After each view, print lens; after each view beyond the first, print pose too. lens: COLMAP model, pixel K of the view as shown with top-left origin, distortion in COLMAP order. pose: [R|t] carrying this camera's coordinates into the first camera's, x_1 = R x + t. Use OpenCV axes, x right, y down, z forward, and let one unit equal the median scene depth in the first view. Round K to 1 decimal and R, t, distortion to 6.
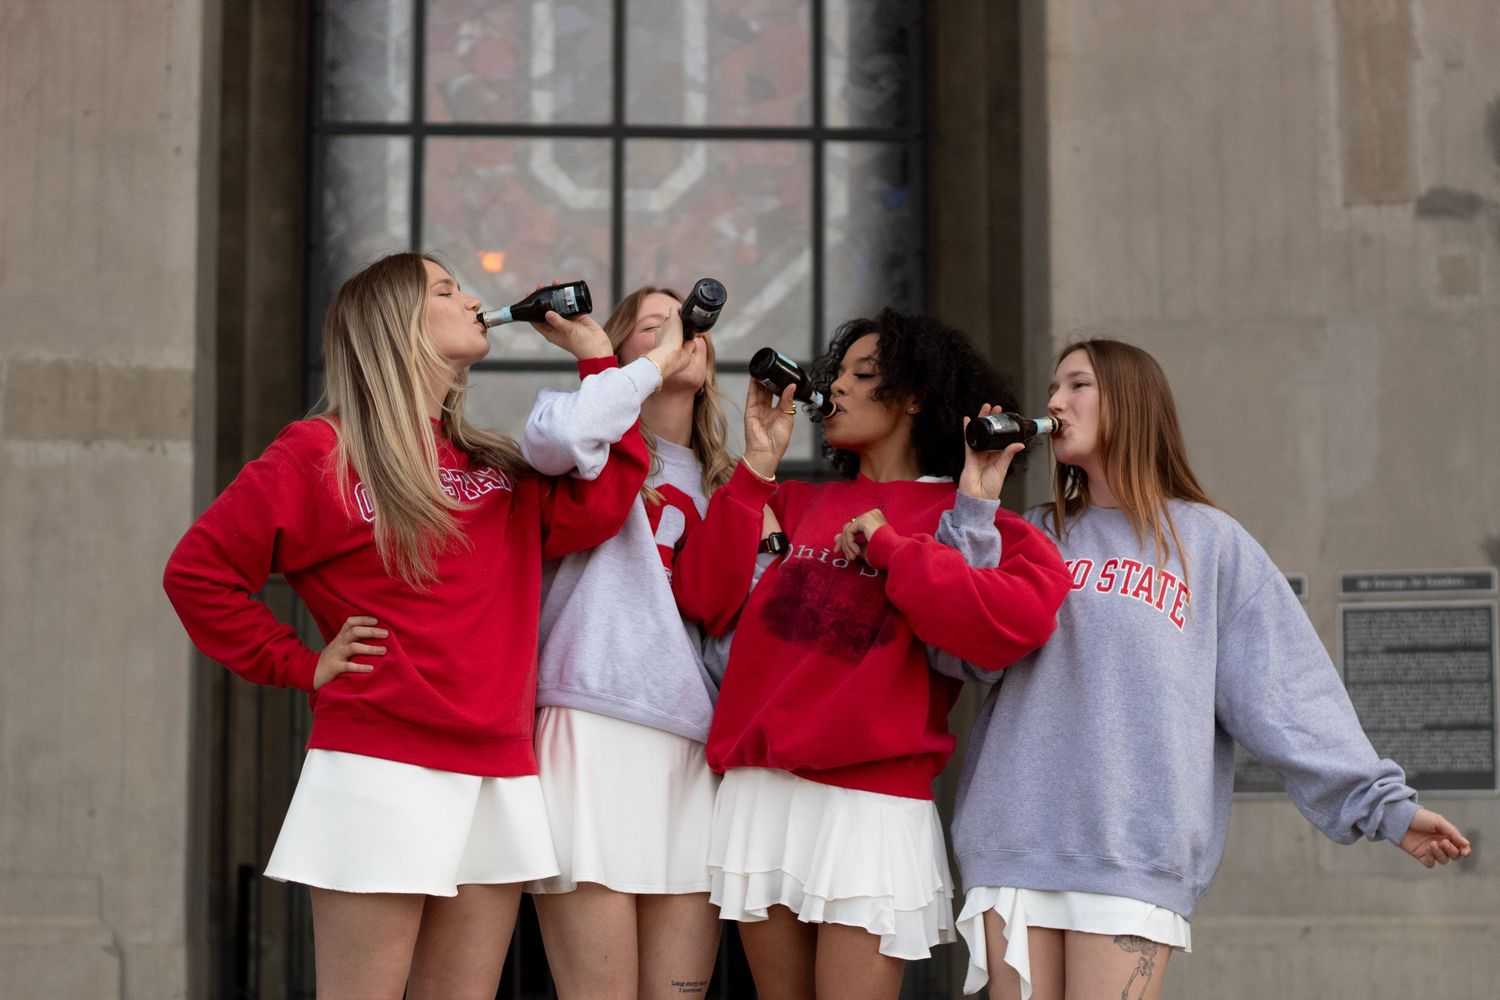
lens RADIAL K [[3415.5, 0, 750.0], [0, 3415.5, 500.0], [0, 0, 1]] dist [-0.068305, -0.436044]
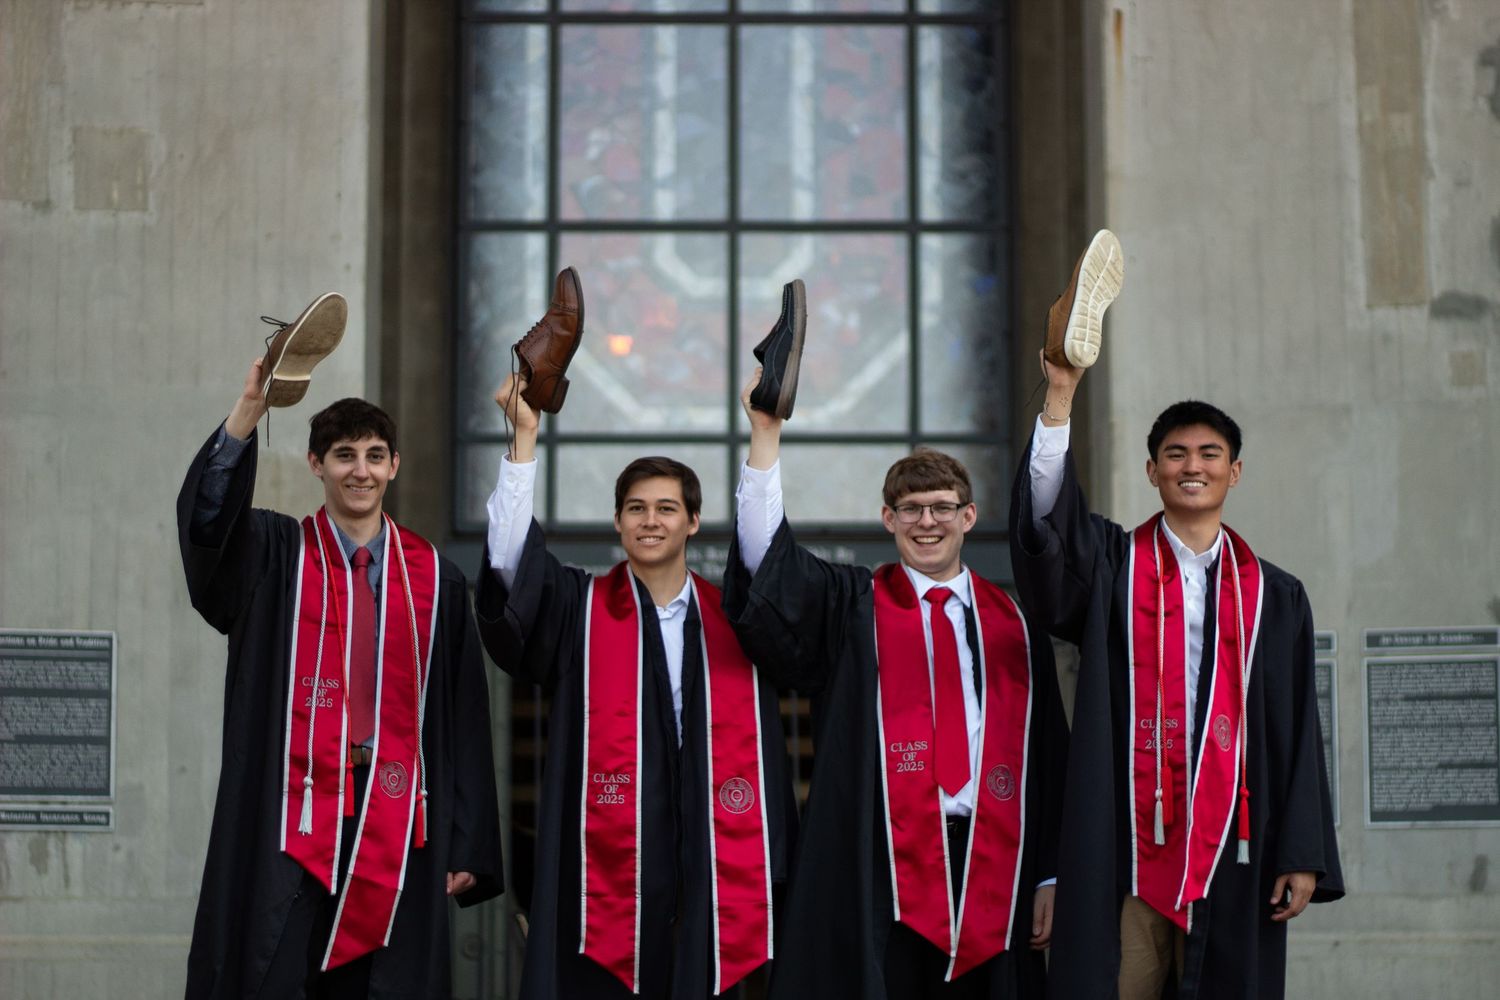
lens RADIAL K [[3415.5, 0, 750.0], [0, 3415.5, 500.0], [0, 0, 1]] dist [-0.068305, -0.436044]
pose [[0.999301, -0.006152, -0.036861, 0.007466], [0.005896, 0.999958, -0.007032, -0.011764], [0.036902, 0.006810, 0.999296, -0.111786]]
